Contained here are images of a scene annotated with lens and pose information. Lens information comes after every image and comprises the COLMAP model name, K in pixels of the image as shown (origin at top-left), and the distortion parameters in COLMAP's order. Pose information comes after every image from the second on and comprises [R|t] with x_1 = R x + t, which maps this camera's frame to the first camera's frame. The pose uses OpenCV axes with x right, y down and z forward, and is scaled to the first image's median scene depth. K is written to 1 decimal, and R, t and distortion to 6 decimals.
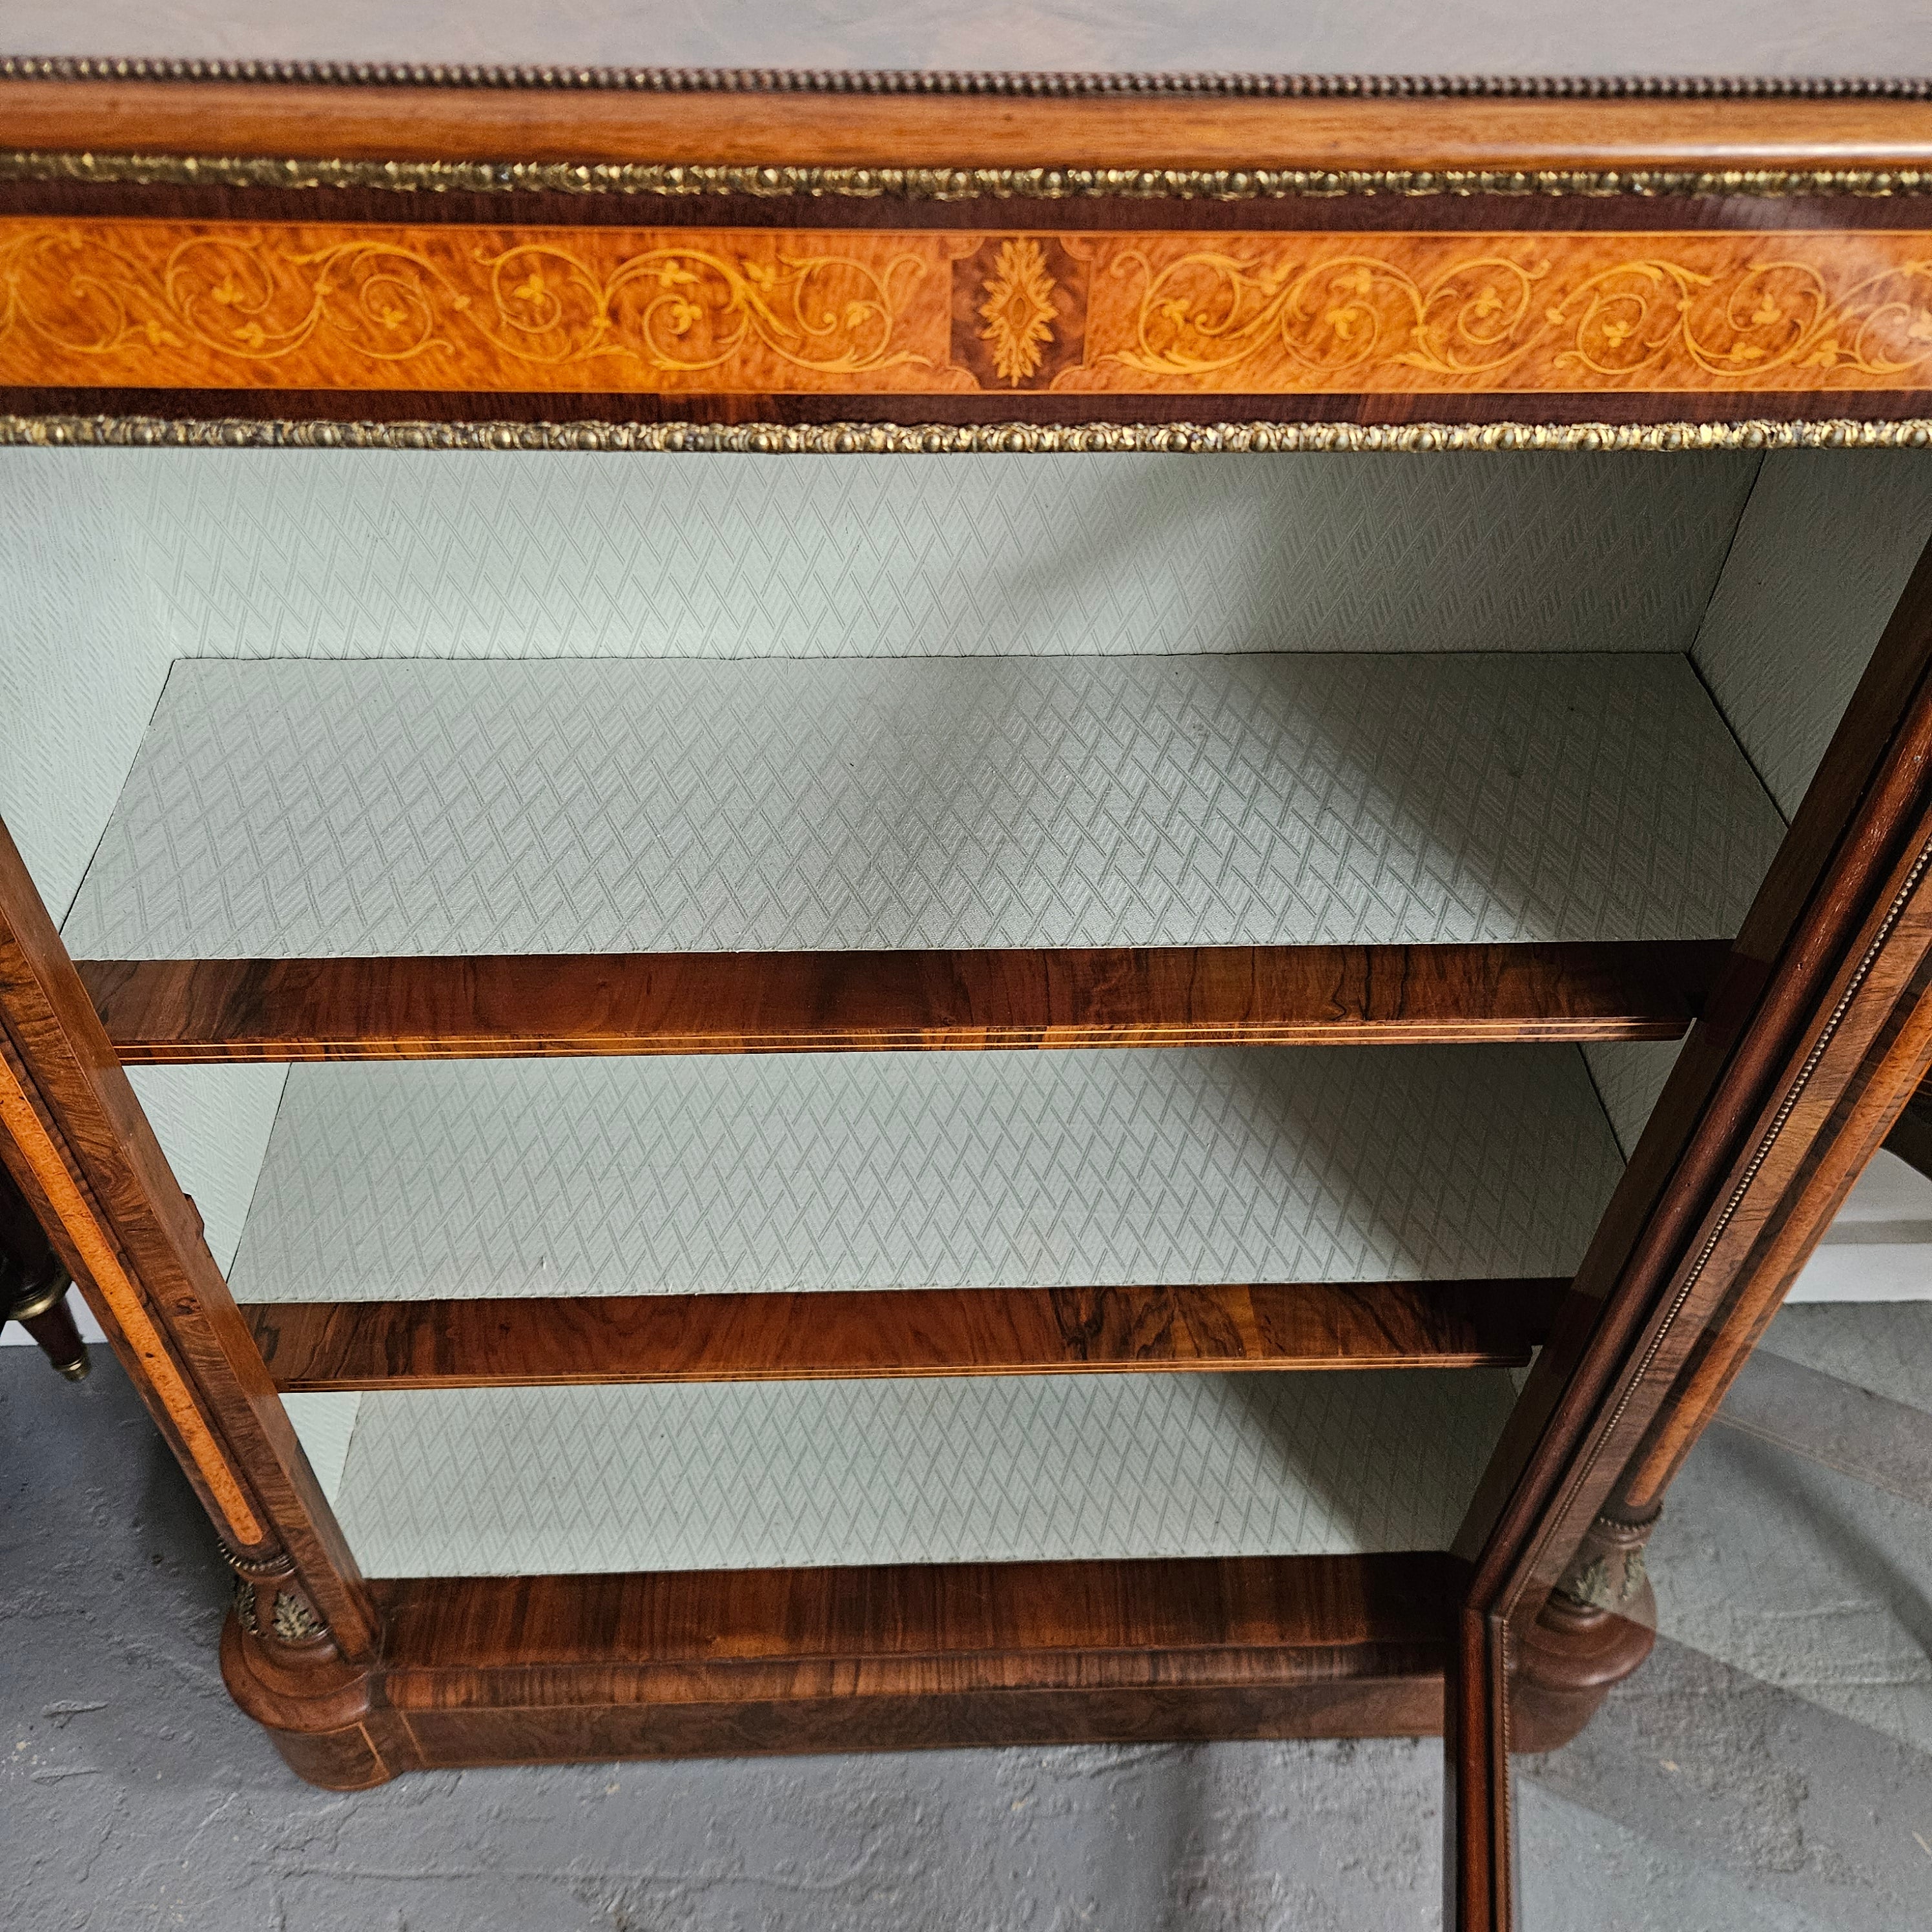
lens RADIAL K [[1751.8, 0, 954.6], [0, 1751.8, 948.0], [0, 0, 1]] dist [0.034165, 0.000000]
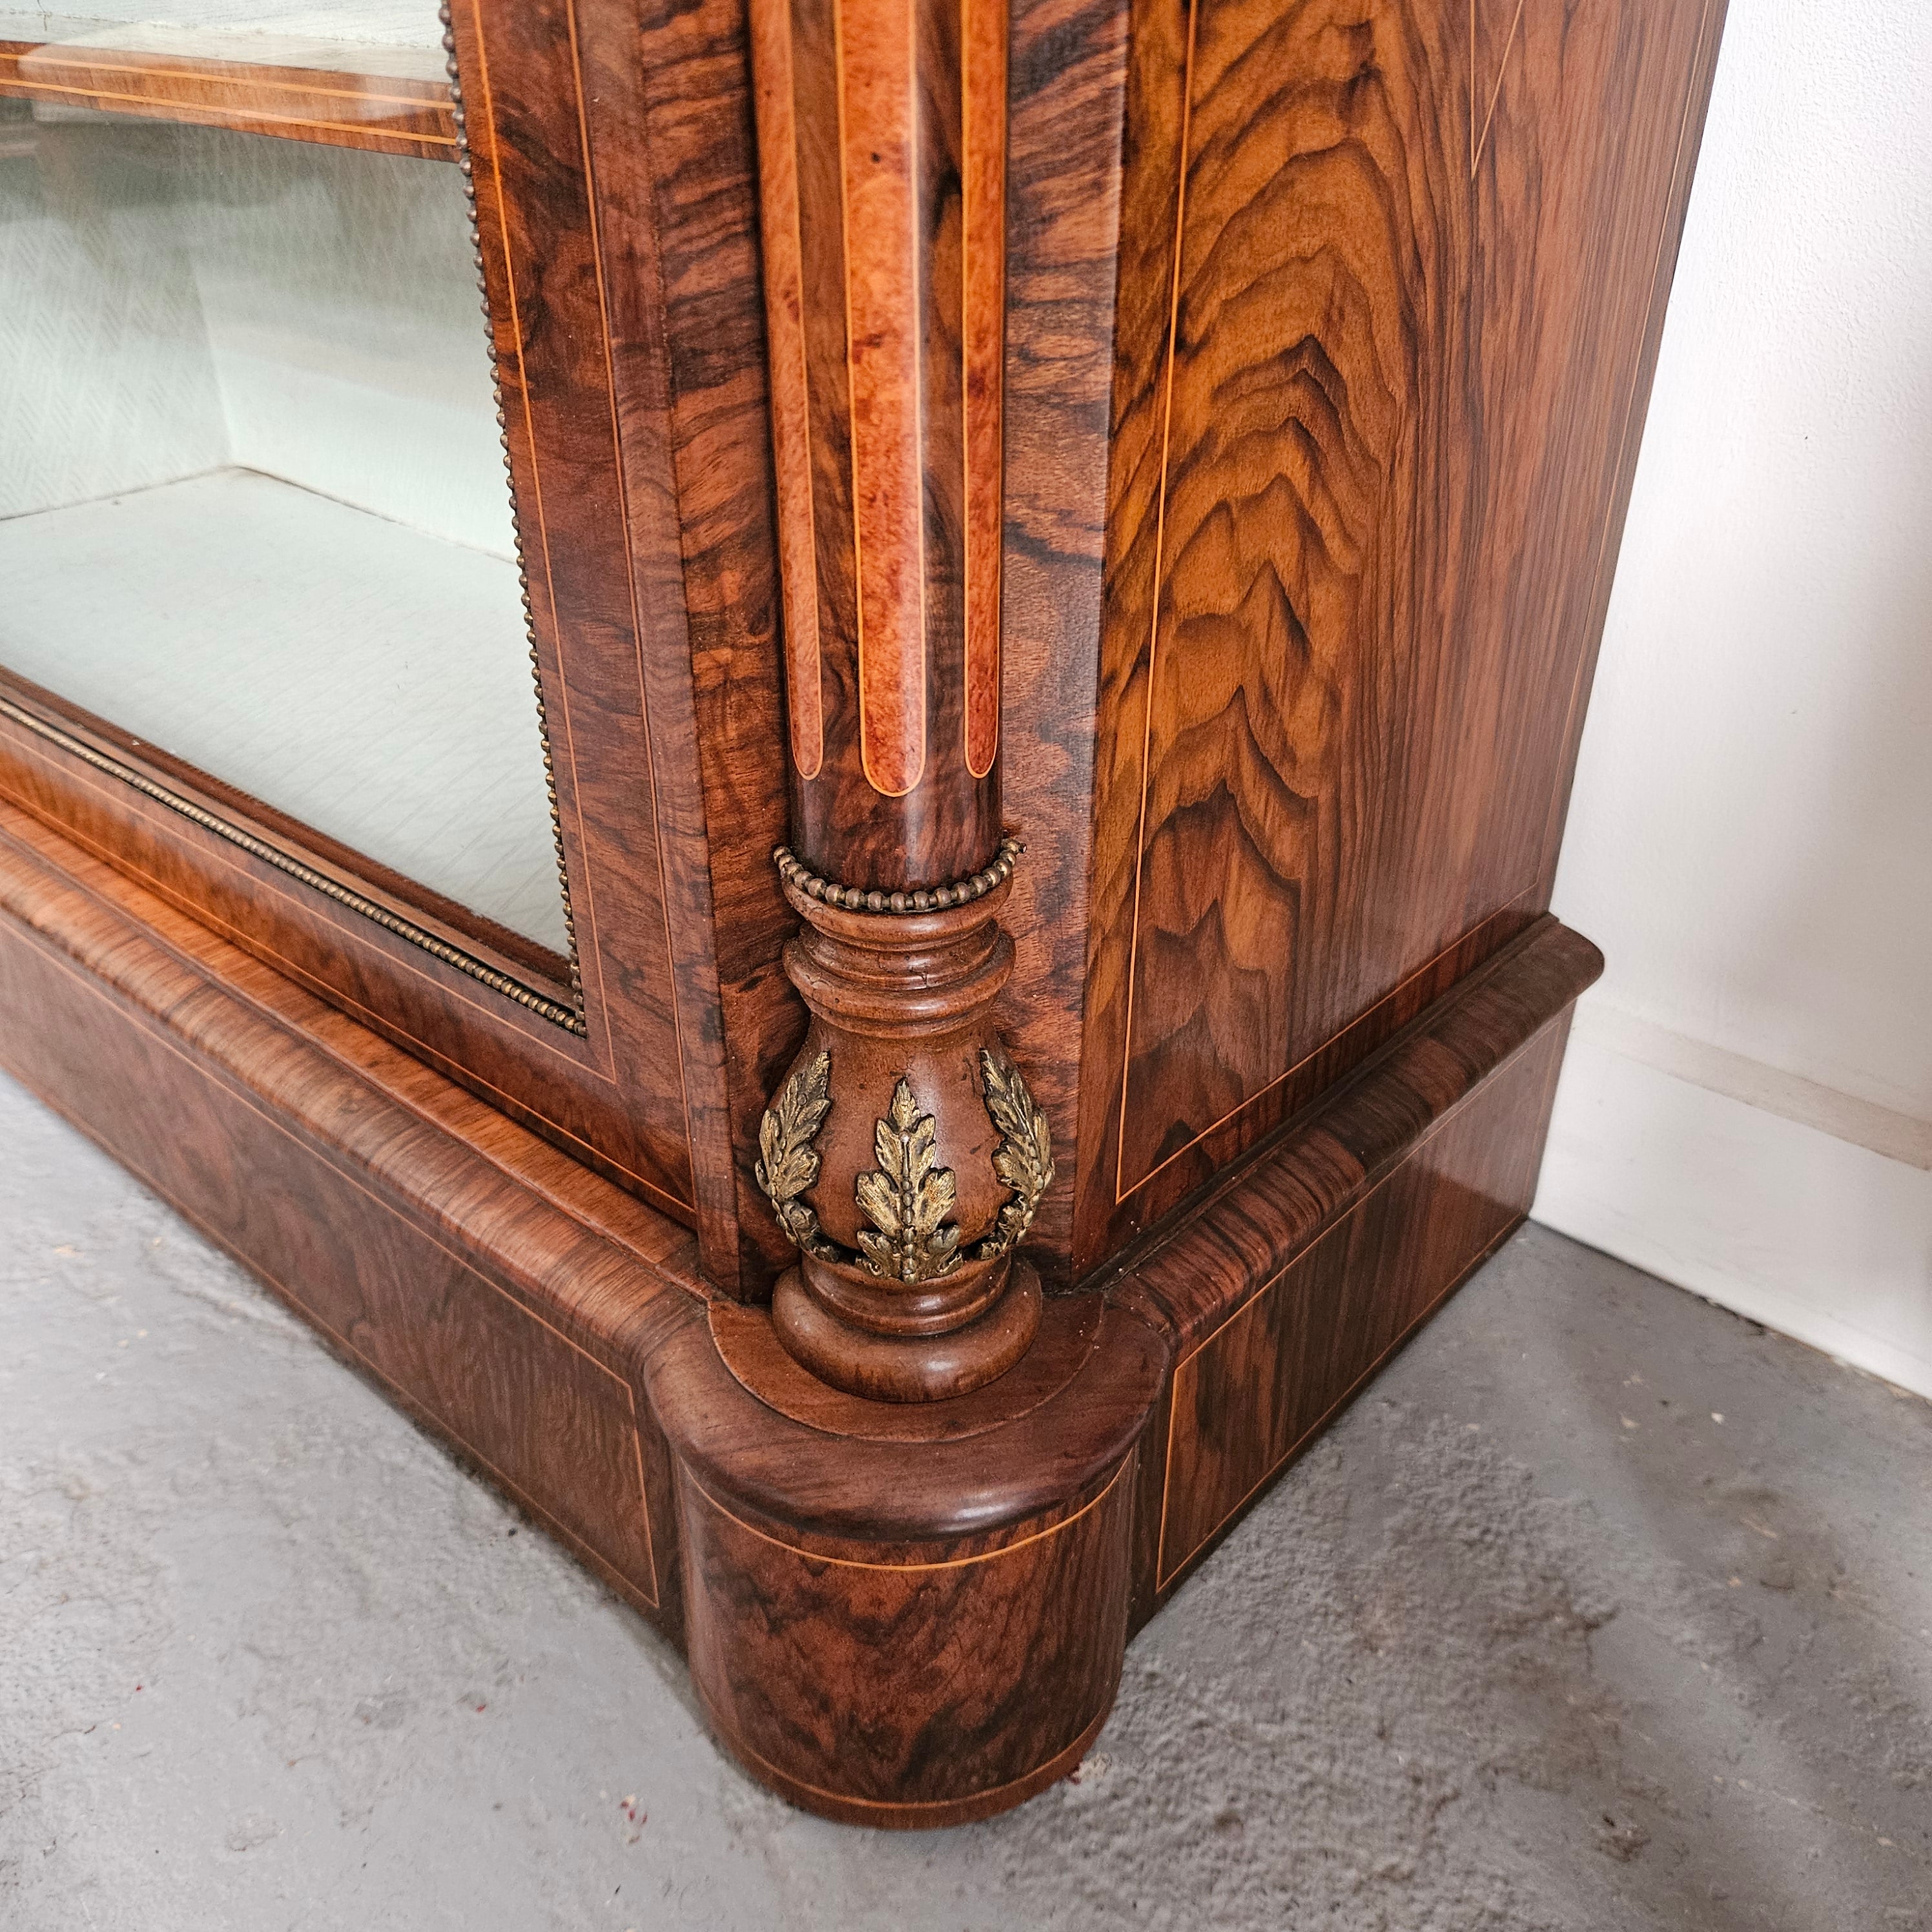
lens RADIAL K [[1751.8, 0, 935.3], [0, 1751.8, 949.3], [0, 0, 1]] dist [0.034165, 0.000000]
pose [[0.720276, 0.334918, -0.607480, 1.255460], [-0.476539, 0.875278, -0.082461, 0.730222], [0.504096, 0.348883, 0.790043, 1.531574]]
